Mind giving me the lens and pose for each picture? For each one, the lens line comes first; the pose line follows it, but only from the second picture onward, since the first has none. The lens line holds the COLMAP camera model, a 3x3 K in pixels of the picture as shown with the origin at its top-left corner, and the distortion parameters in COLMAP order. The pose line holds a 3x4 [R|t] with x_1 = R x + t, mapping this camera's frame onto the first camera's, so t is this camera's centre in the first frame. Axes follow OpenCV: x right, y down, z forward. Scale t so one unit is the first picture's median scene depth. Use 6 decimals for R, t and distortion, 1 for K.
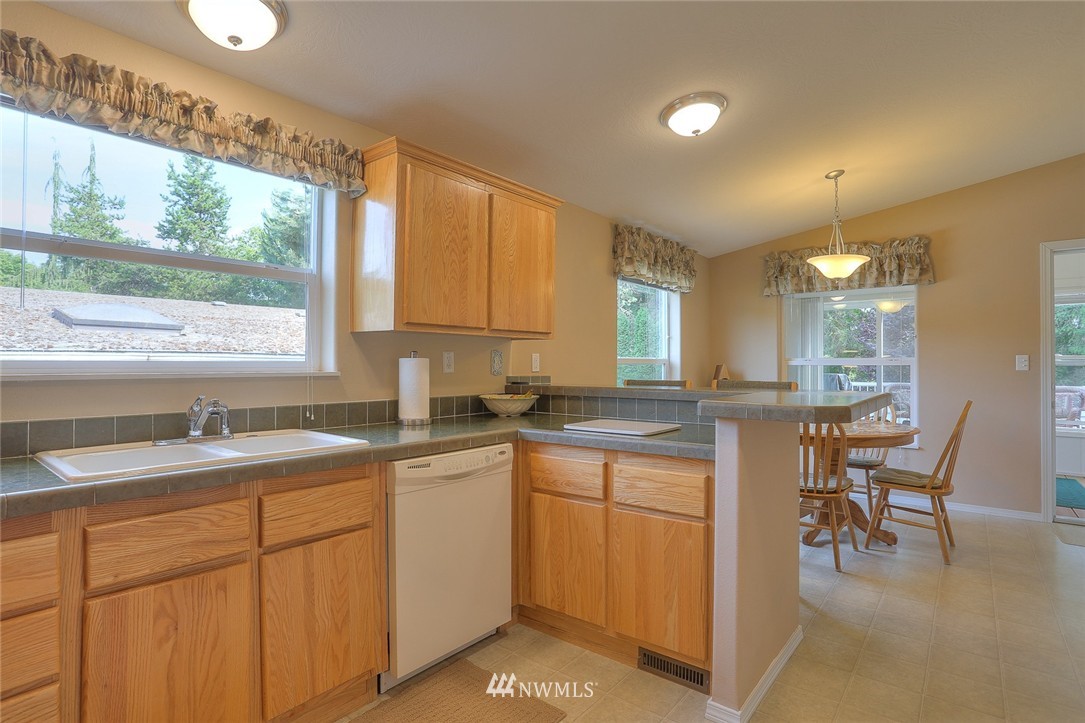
lens RADIAL K [[553.6, 0, 540.4], [0, 553.6, 358.5], [0, 0, 1]] dist [-0.077299, 0.034202]
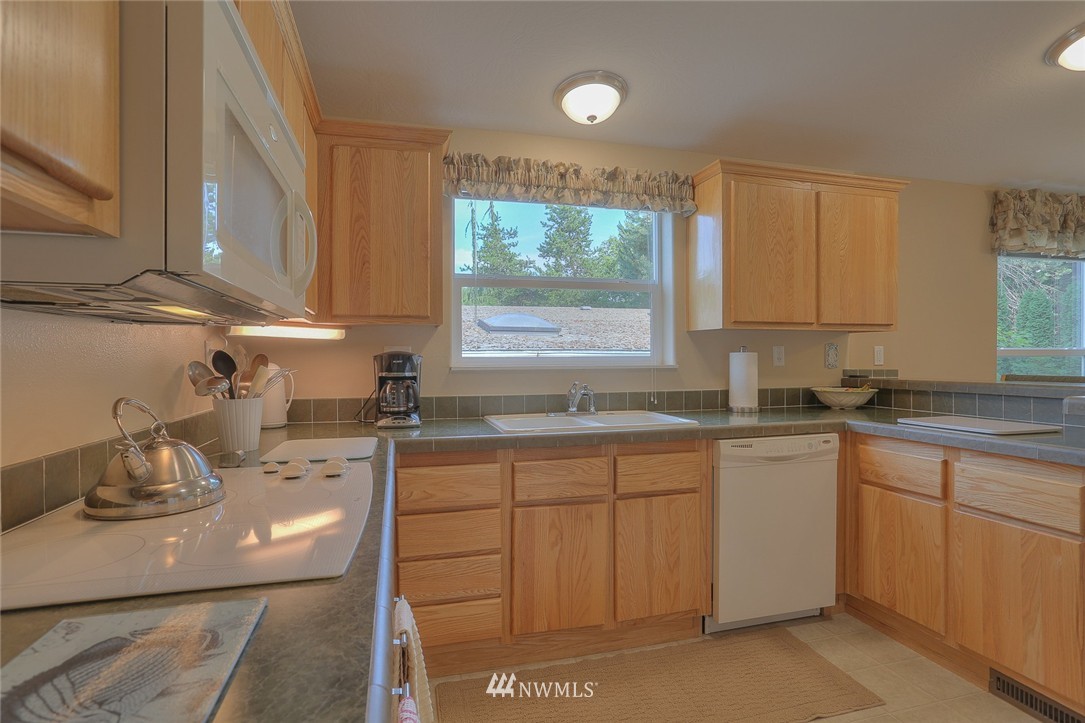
lens RADIAL K [[539.0, 0, 531.3], [0, 539.0, 364.9], [0, 0, 1]] dist [-0.063457, 0.032357]
pose [[0.803338, 0.000522, -0.595522, 0.074542], [0.012640, 0.999759, 0.017927, -0.000549], [0.595389, -0.021929, 0.803139, -0.130247]]
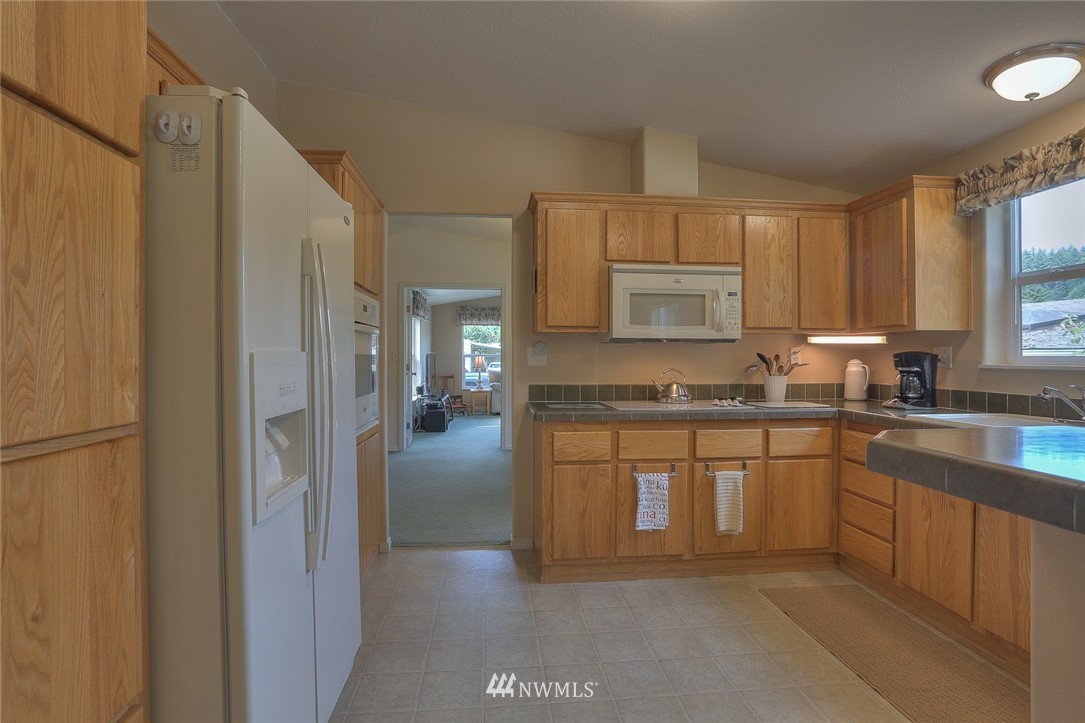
lens RADIAL K [[534.5, 0, 539.4], [0, 534.5, 357.4], [0, 0, 1]] dist [-0.067168, 0.030517]
pose [[-0.718139, 0.001043, -0.695899, 0.761345], [0.006471, 0.999966, -0.005180, 0.003902], [0.695870, -0.008223, -0.718121, 0.751897]]
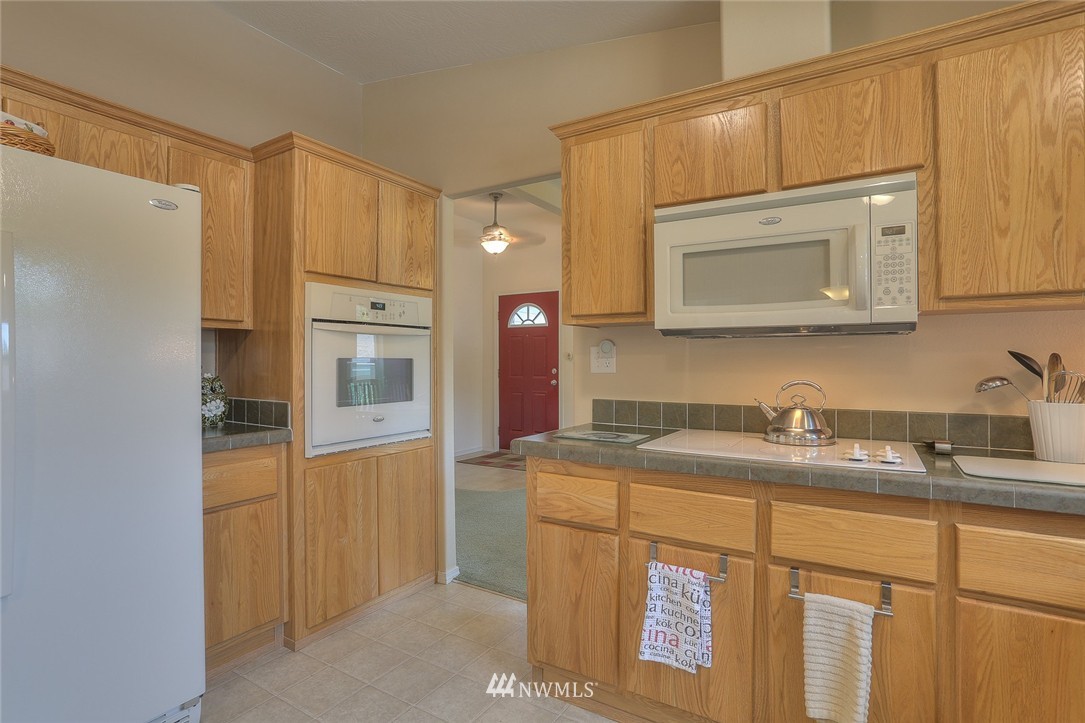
lens RADIAL K [[534.5, 0, 539.4], [0, 534.5, 357.4], [0, 0, 1]] dist [-0.067168, 0.030517]
pose [[-0.993449, 0.000125, -0.114274, 0.043583], [0.002006, 0.999864, -0.016347, 0.005601], [0.114257, -0.016469, -0.993315, 0.717401]]
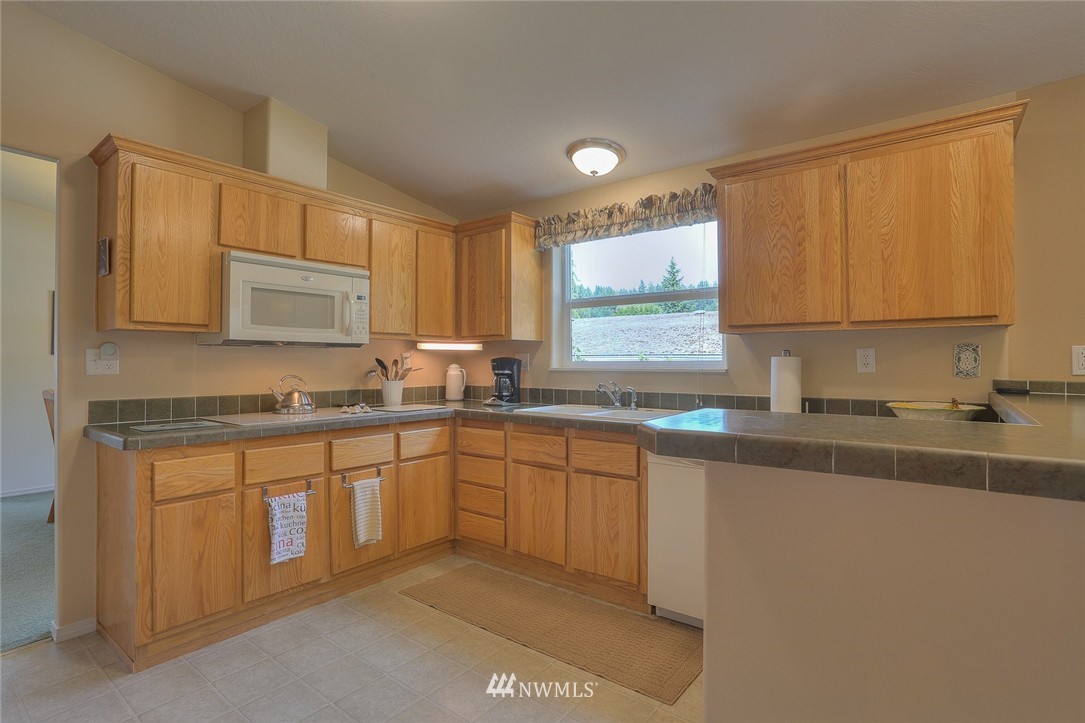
lens RADIAL K [[534.5, 0, 539.4], [0, 534.5, 357.4], [0, 0, 1]] dist [-0.067168, 0.030517]
pose [[0.016051, -0.007934, -0.999840, 0.790414], [0.011558, 0.999903, -0.007749, 0.002830], [0.999804, -0.011432, 0.016141, 0.563628]]
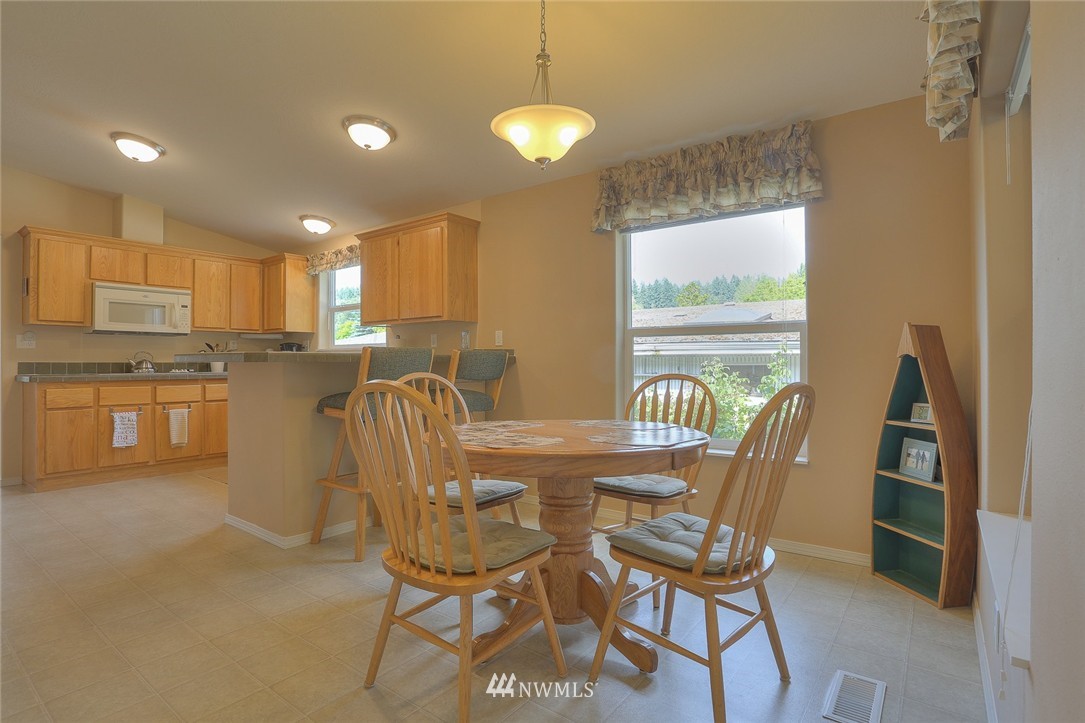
lens RADIAL K [[538.5, 0, 538.4], [0, 538.5, 357.2], [0, 0, 1]] dist [-0.070190, 0.027228]
pose [[0.031786, -0.008404, -0.999459, 1.666270], [0.013167, 0.999881, -0.007989, 0.085650], [0.999408, -0.012906, 0.031892, 1.493305]]
